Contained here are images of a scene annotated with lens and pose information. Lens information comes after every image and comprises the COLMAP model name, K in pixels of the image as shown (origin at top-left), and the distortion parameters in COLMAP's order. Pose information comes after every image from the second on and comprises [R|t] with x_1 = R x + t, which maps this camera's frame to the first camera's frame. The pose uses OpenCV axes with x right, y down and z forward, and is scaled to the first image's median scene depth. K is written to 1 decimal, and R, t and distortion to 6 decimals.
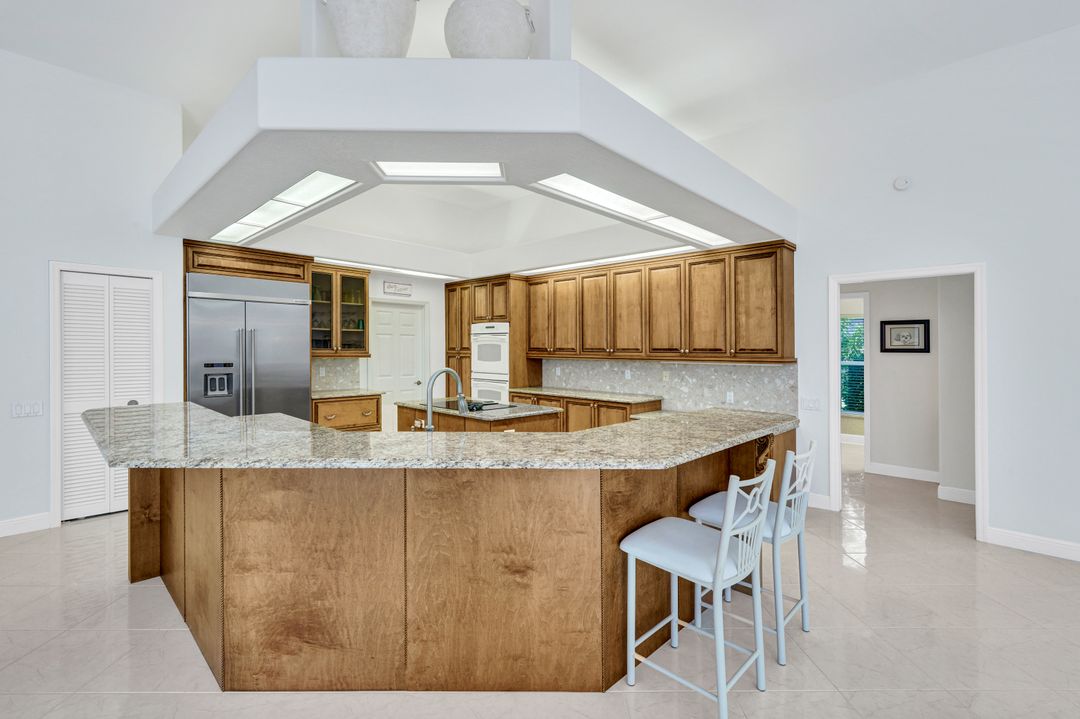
lens RADIAL K [[487.9, 0, 532.3], [0, 487.9, 348.2], [0, 0, 1]] dist [-0.002170, -0.001004]
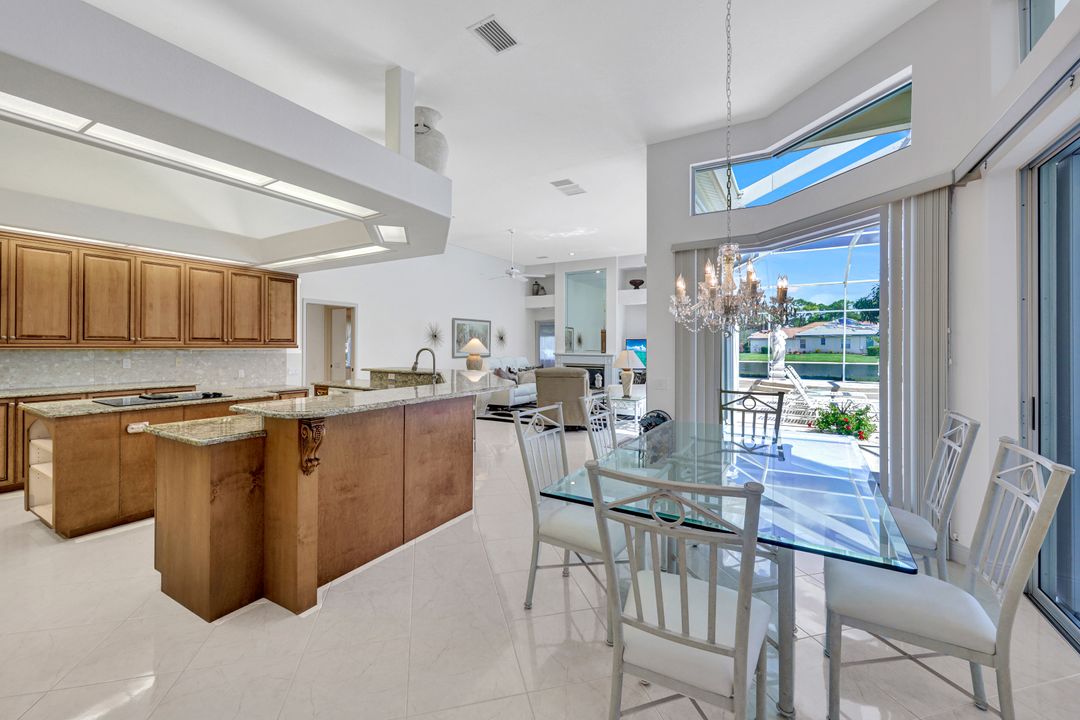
lens RADIAL K [[433.9, 0, 544.8], [0, 433.9, 340.2], [0, 0, 1]] dist [-0.006270, 0.001438]
pose [[-0.257411, 0.004148, 0.966293, -0.917492], [-0.007982, 0.999948, -0.006419, 0.006407], [-0.966269, -0.009365, -0.257365, 0.440619]]
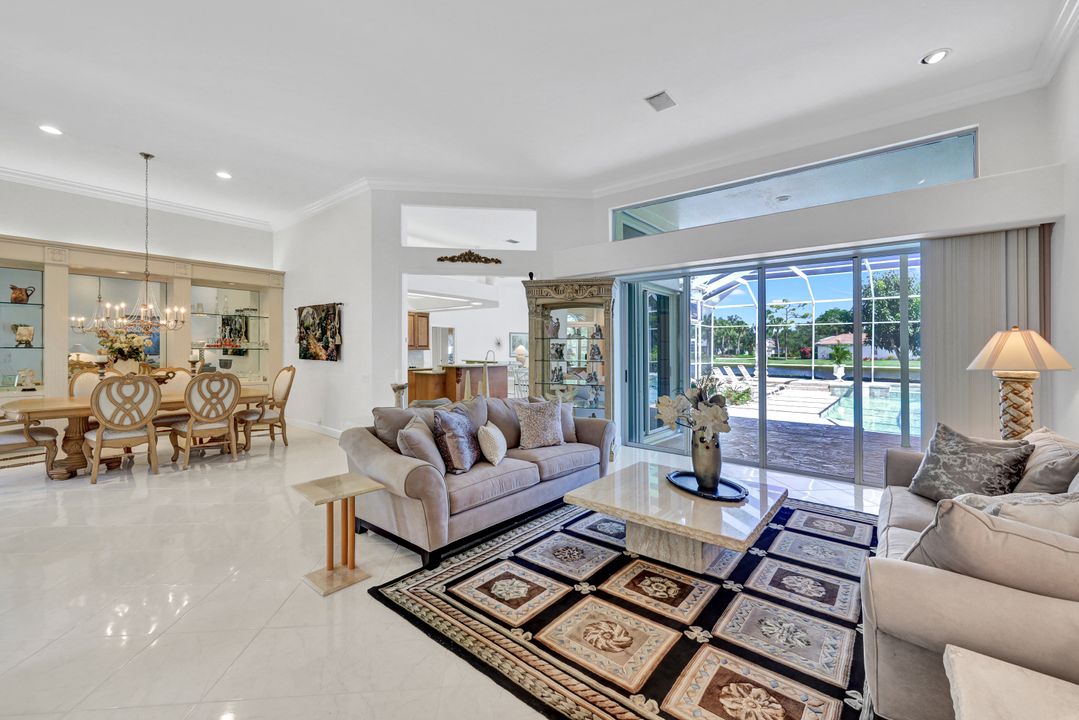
lens RADIAL K [[433.5, 0, 534.4], [0, 433.5, 351.3], [0, 0, 1]] dist [-0.006270, 0.001438]
pose [[-0.069900, -0.011695, 0.997485, -2.071774], [-0.014424, 0.999839, 0.010712, -0.000613], [-0.997450, -0.013639, -0.070058, 0.384696]]
